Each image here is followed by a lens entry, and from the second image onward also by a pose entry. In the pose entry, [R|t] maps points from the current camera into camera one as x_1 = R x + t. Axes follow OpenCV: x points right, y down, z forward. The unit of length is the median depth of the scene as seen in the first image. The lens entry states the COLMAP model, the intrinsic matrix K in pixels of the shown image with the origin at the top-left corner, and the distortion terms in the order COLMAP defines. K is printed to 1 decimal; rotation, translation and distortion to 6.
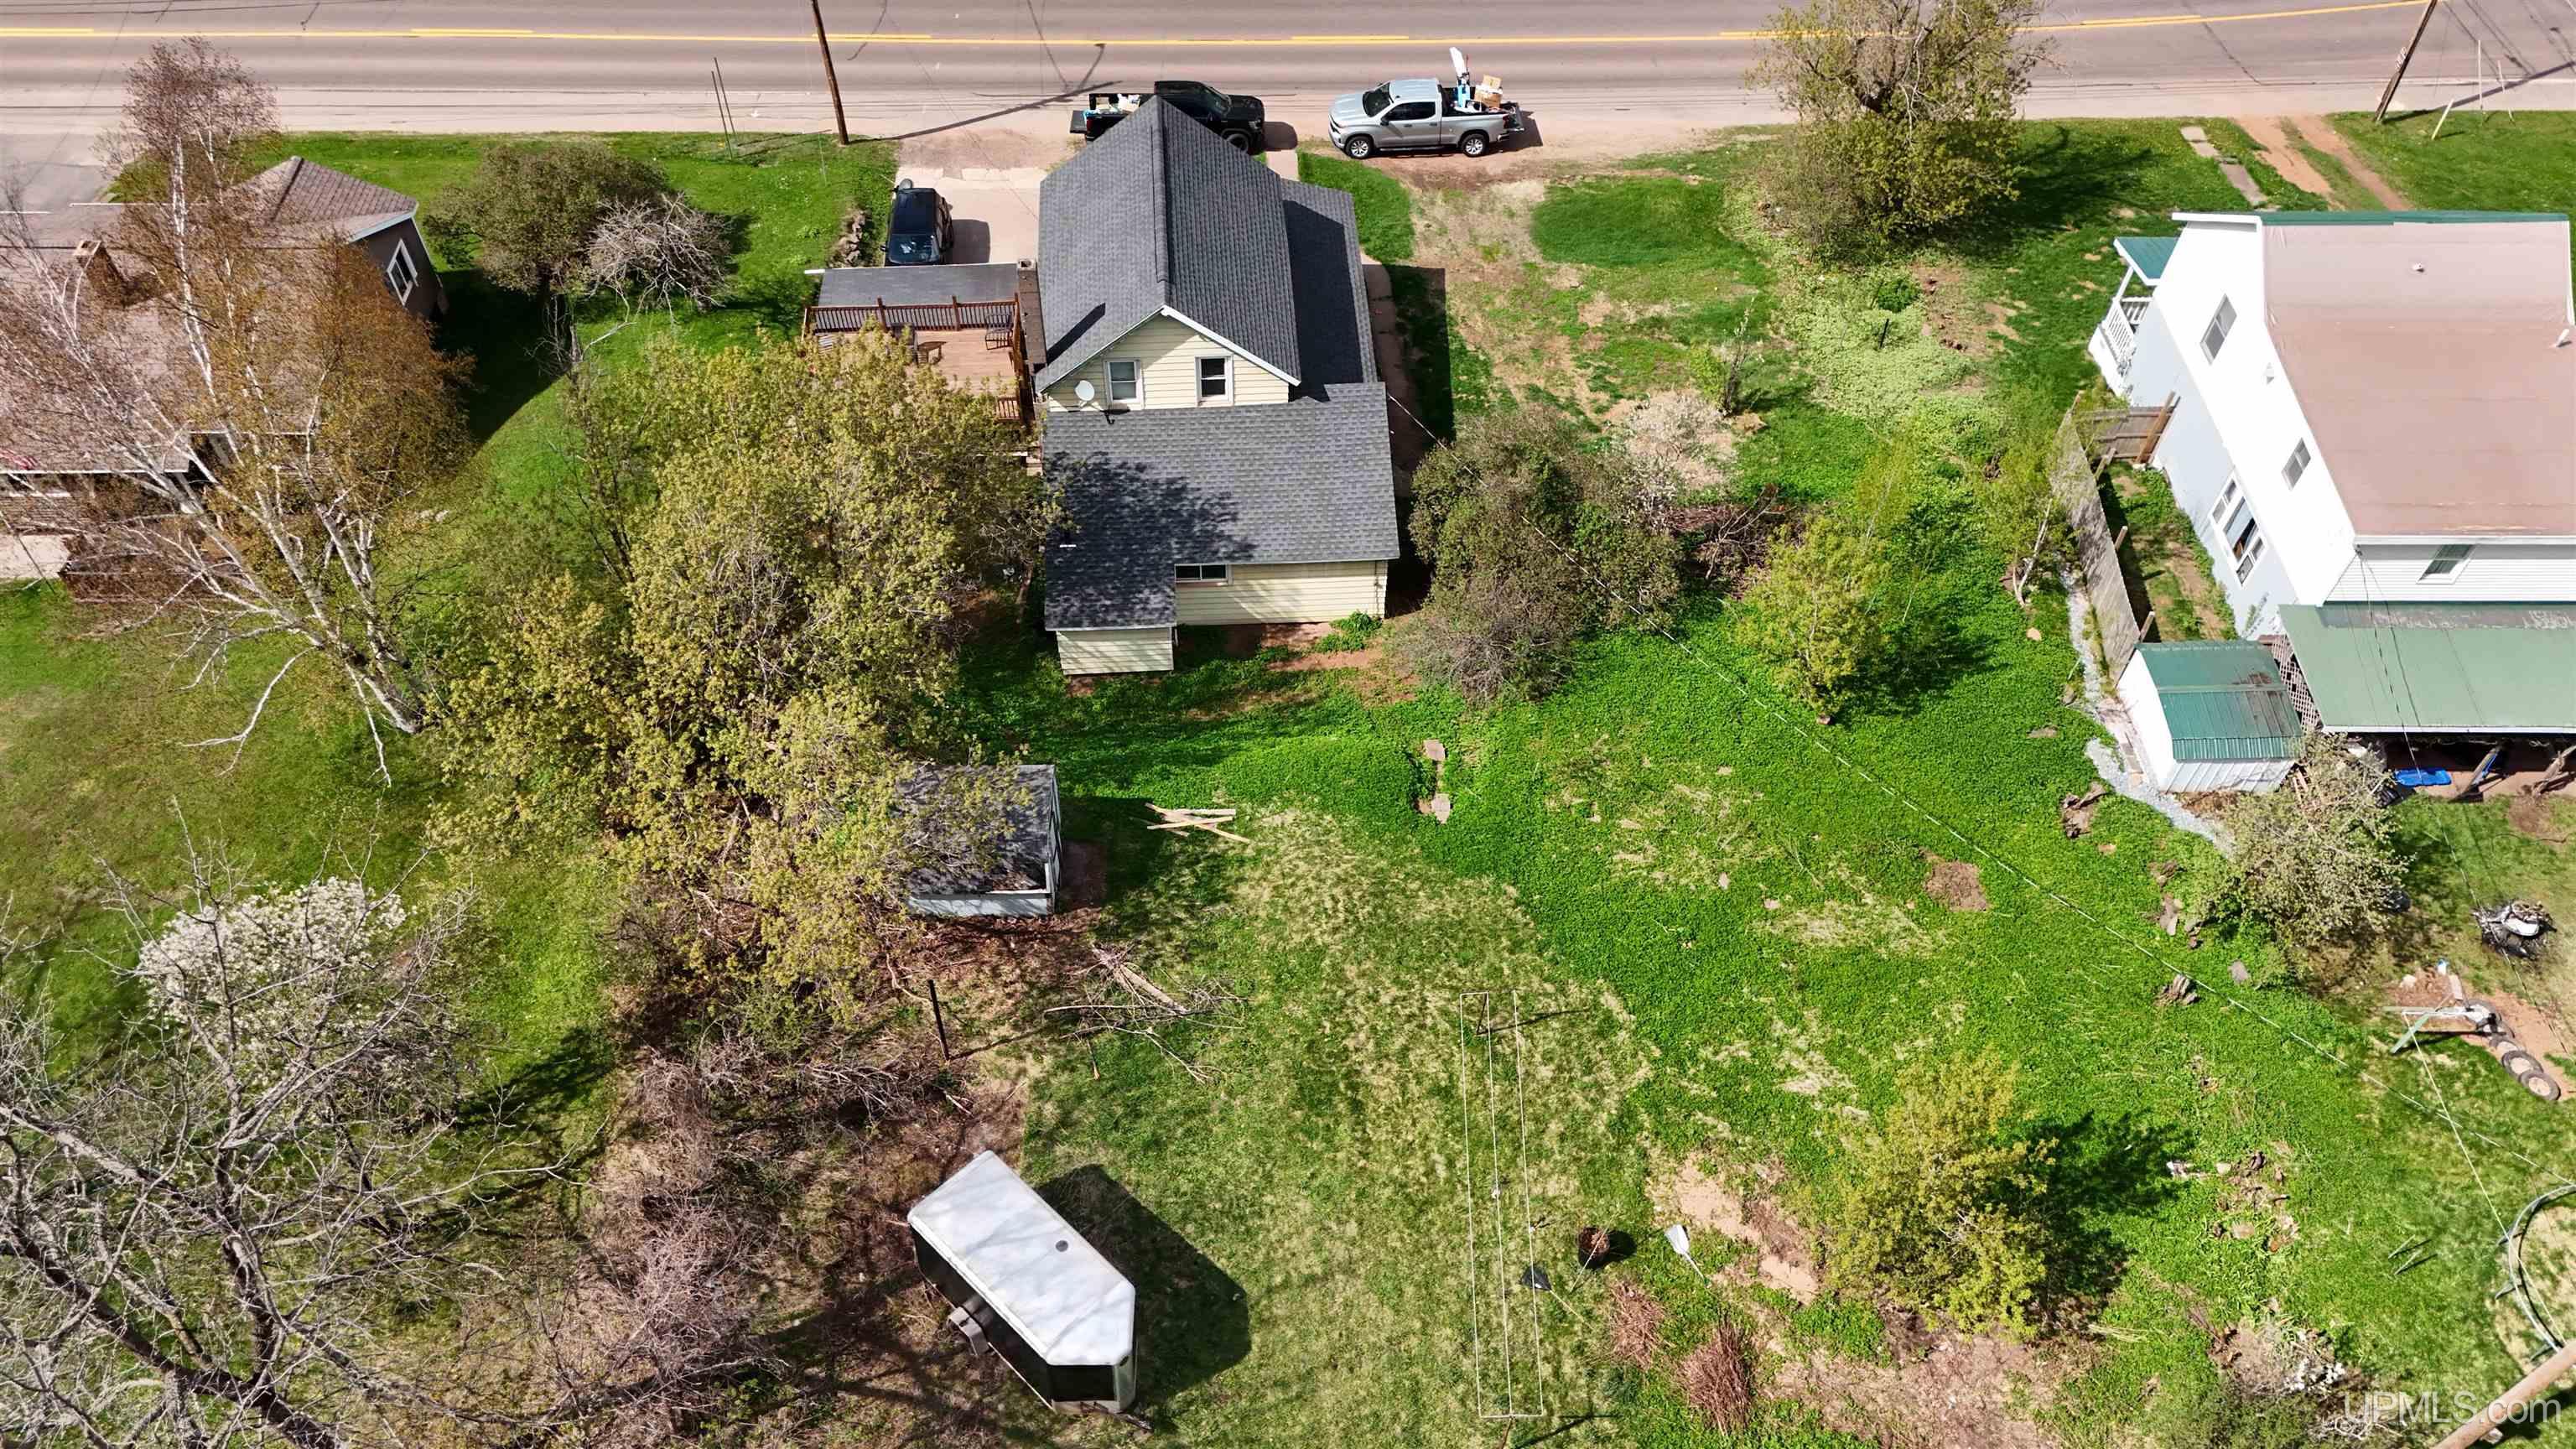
lens RADIAL K [[1879.6, 0, 1294.8], [0, 1879.6, 735.0], [0, 0, 1]] dist [0.071047, -0.058773]
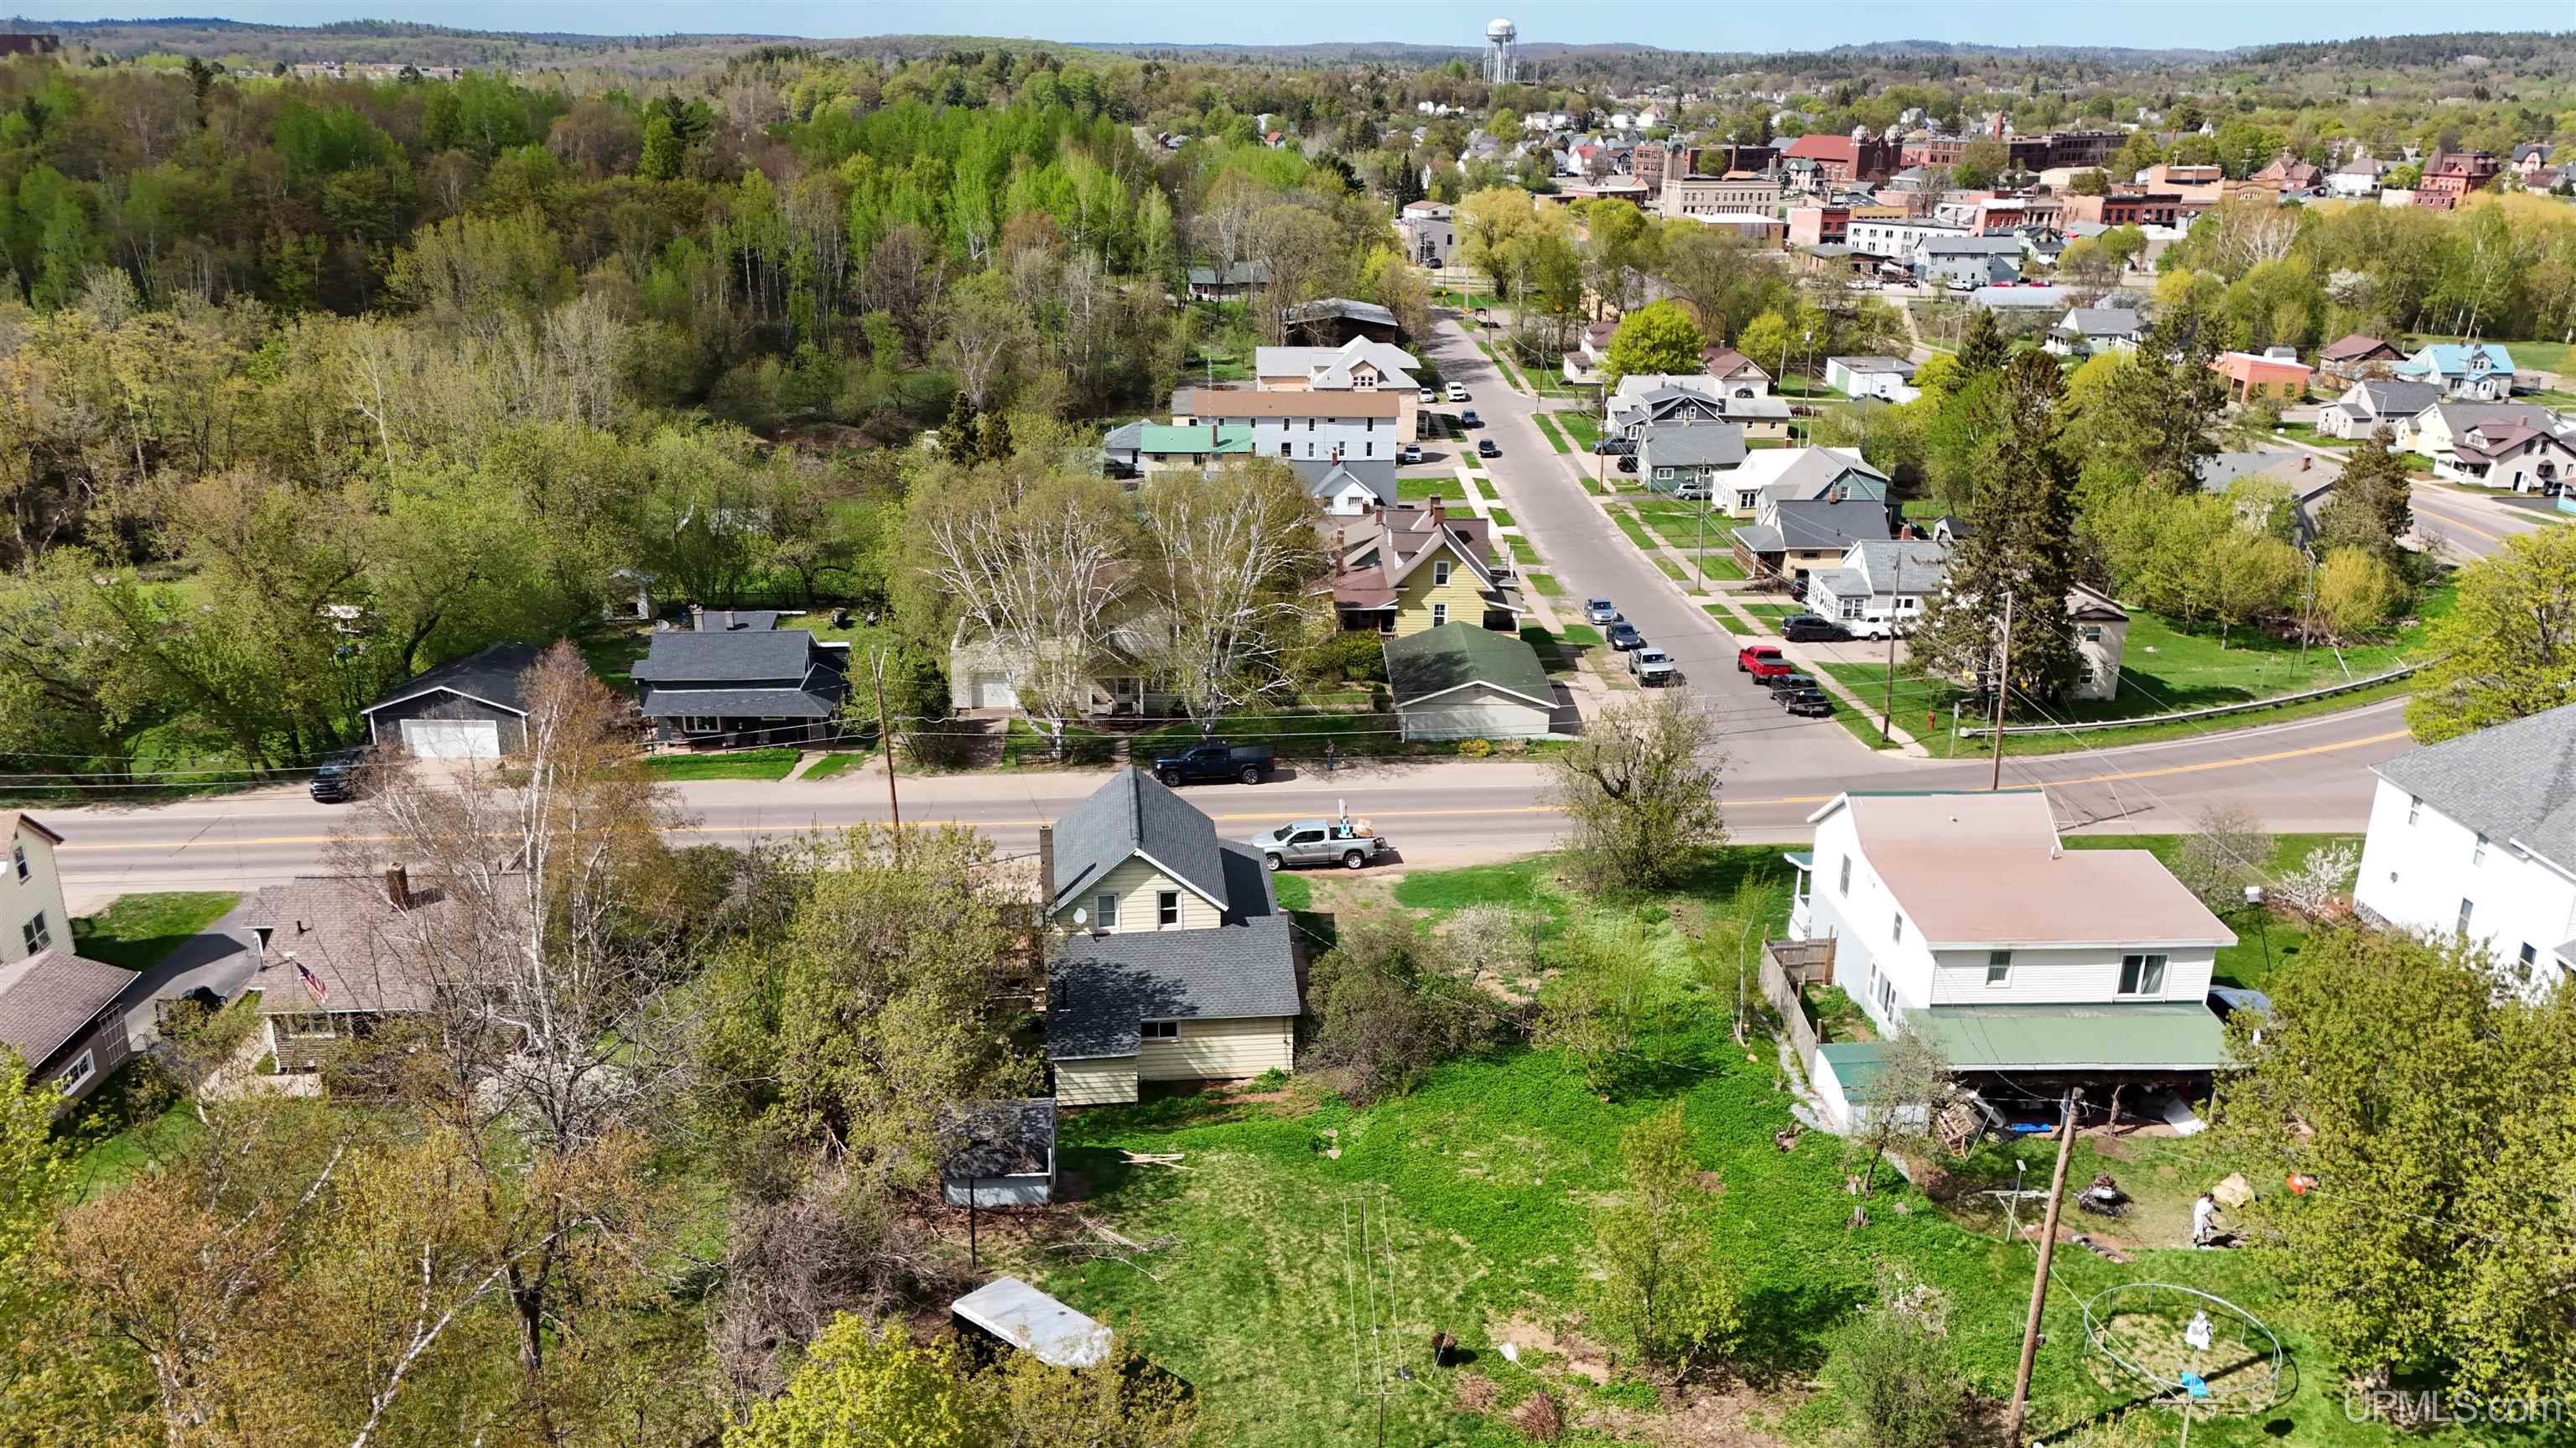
lens RADIAL K [[1879.5, 0, 1288.5], [0, 1879.5, 717.0], [0, 0, 1]] dist [0.071047, -0.058773]
pose [[0.999346, -0.019234, 0.030619, 0.008278], [0.032663, 0.843449, -0.536216, 0.493725], [-0.015512, 0.536865, 0.843526, -0.326013]]
